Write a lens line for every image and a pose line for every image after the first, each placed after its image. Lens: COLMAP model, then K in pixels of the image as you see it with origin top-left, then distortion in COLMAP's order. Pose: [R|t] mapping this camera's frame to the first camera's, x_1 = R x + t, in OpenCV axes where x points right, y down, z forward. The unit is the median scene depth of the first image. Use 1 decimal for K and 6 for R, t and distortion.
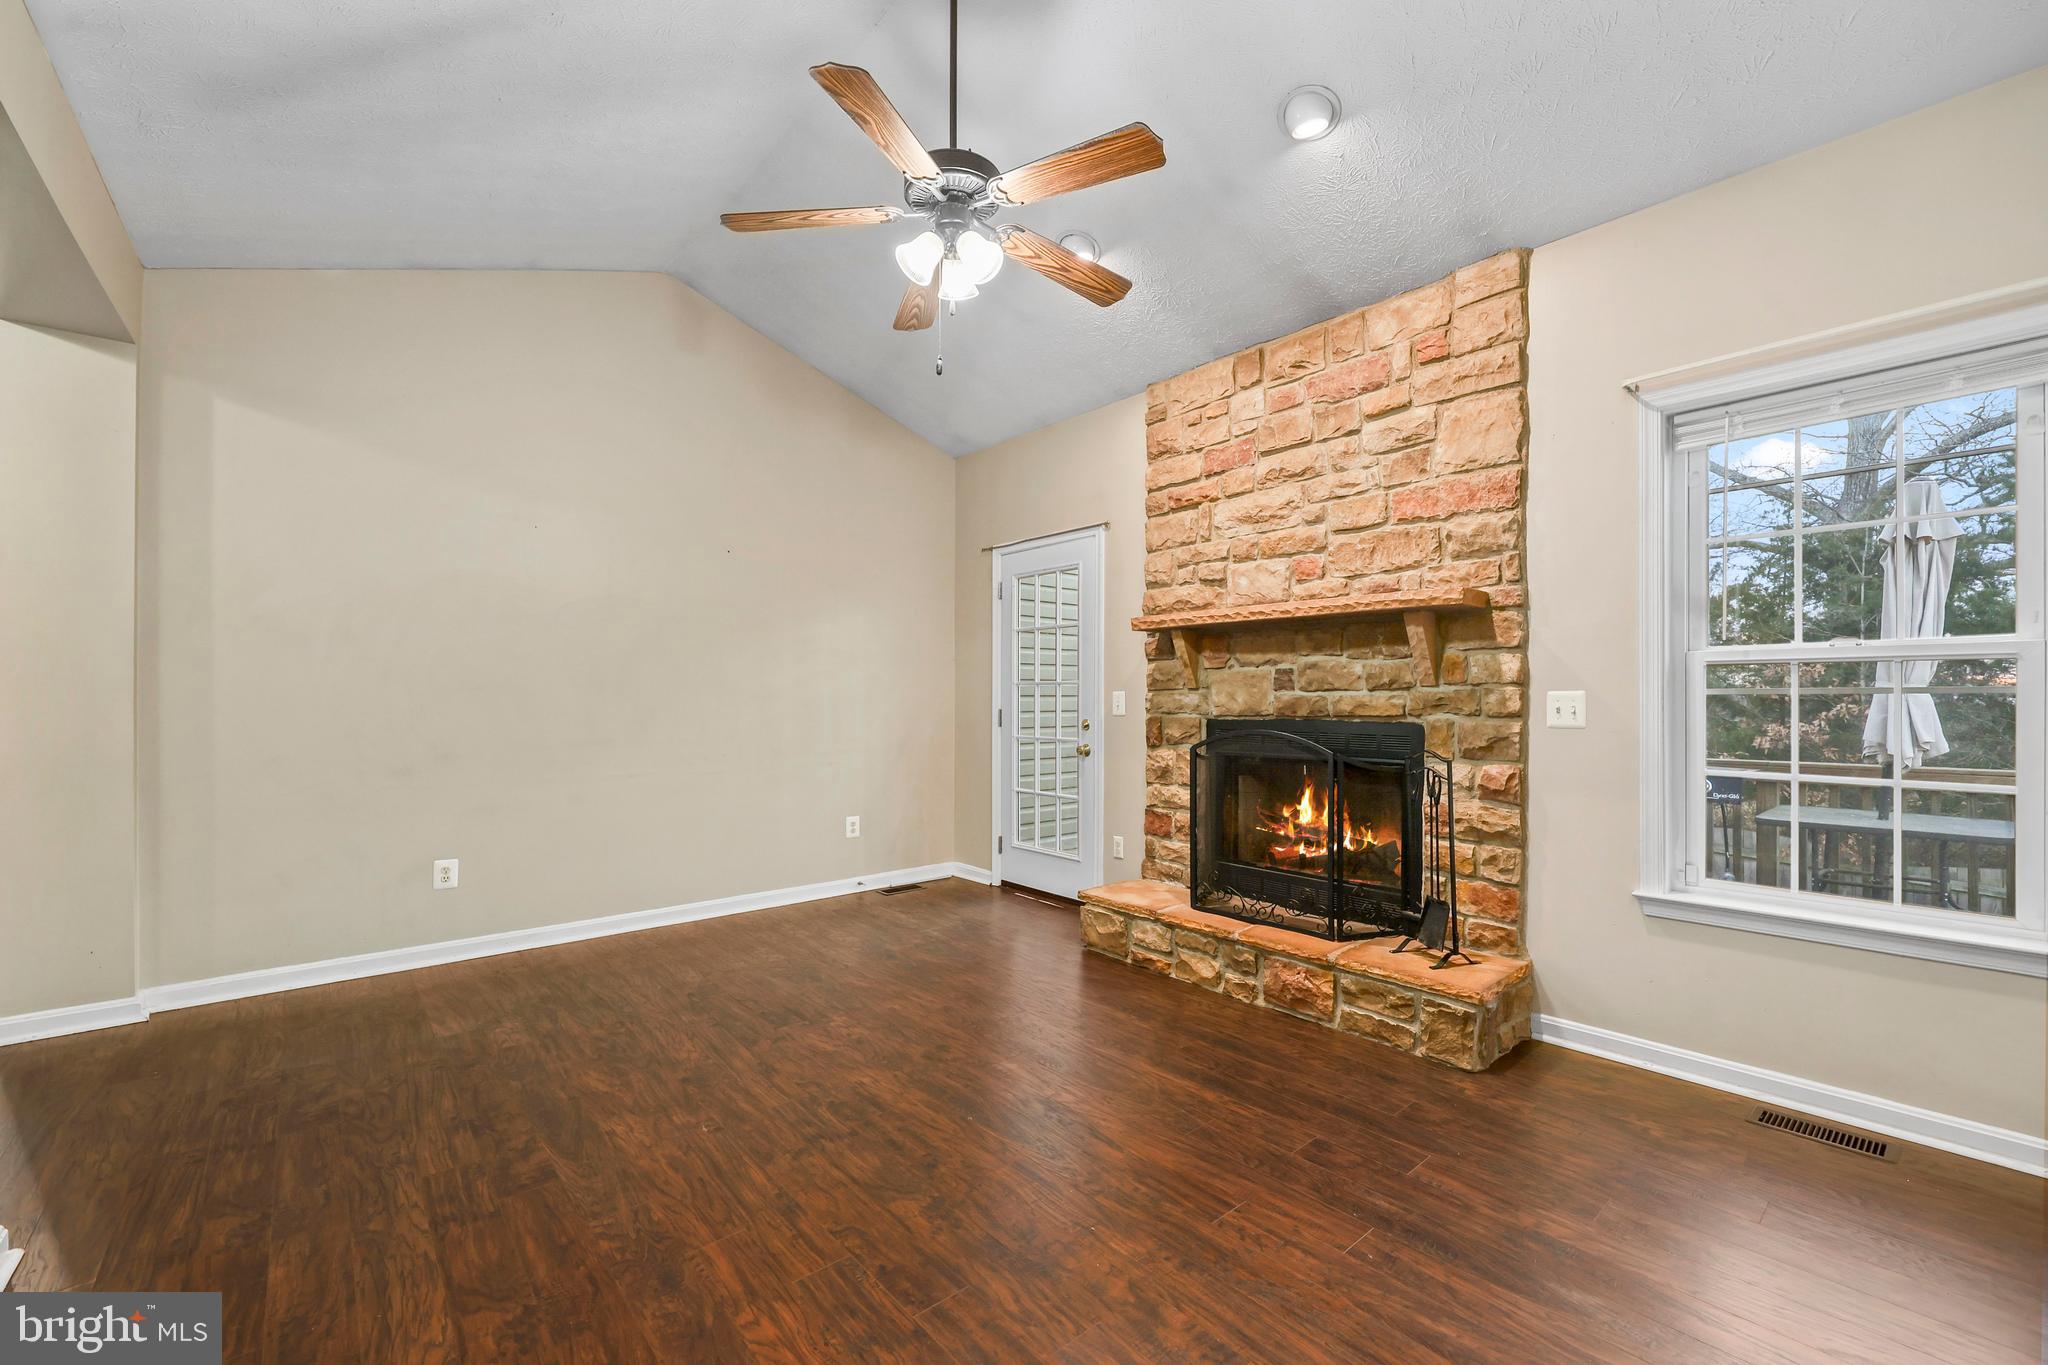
lens RADIAL K [[811.8, 0, 1021.3], [0, 811.8, 695.6], [0, 0, 1]] dist [-0.000574, -0.000111]
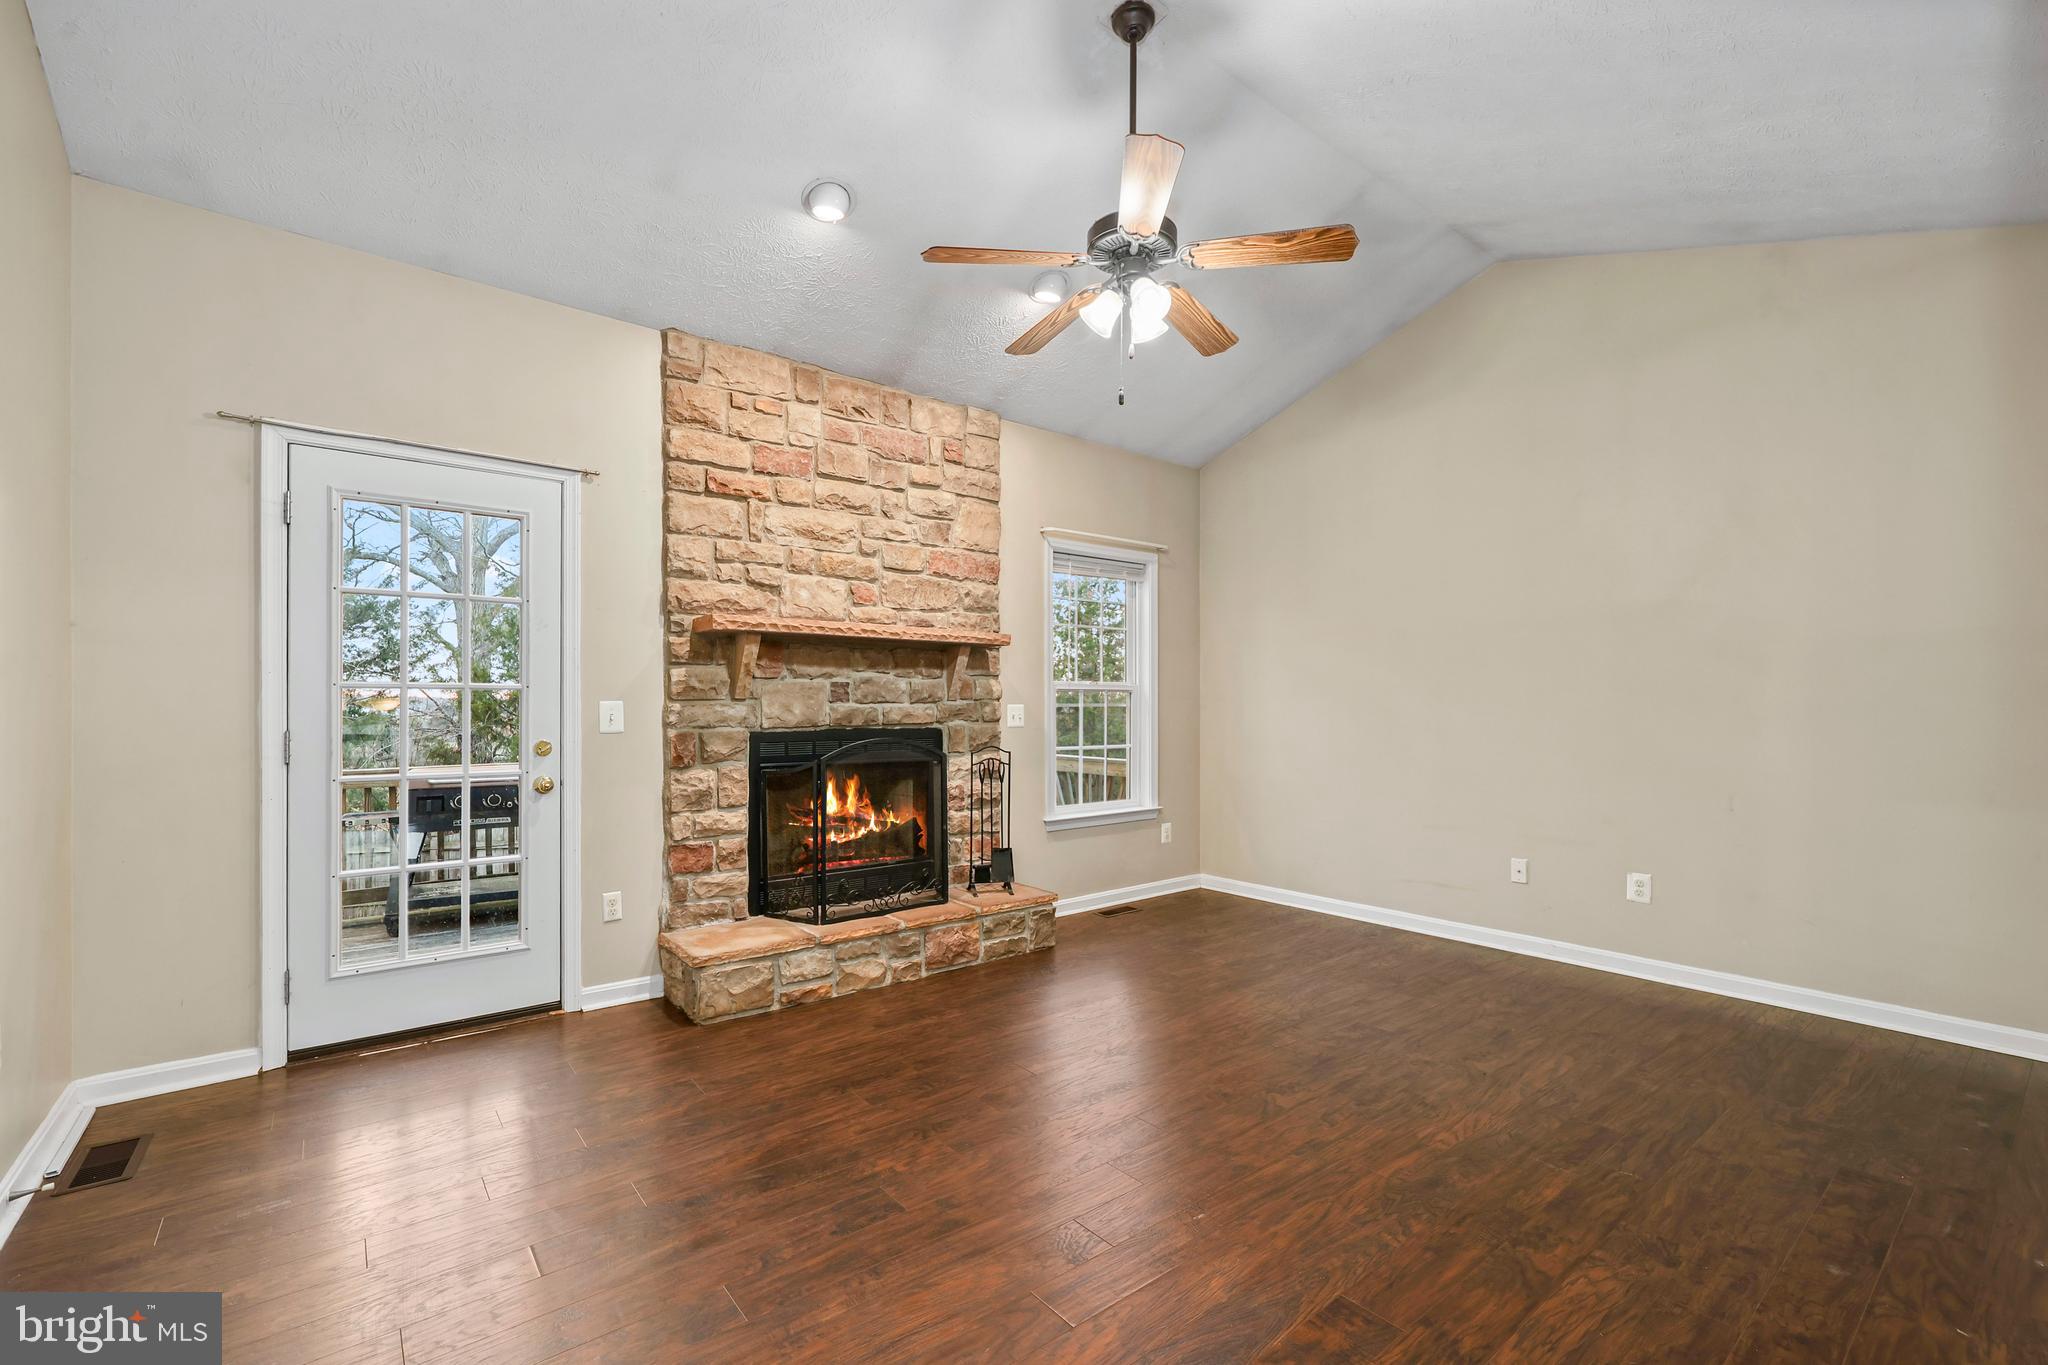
lens RADIAL K [[850.3, 0, 1019.5], [0, 850.3, 705.1], [0, 0, 1]] dist [0.003585, 0.000211]
pose [[0.061621, 0.003206, 0.998094, -0.805586], [-0.001489, 0.999994, -0.003120, 0.000583], [-0.998099, -0.001294, 0.061625, 0.705763]]
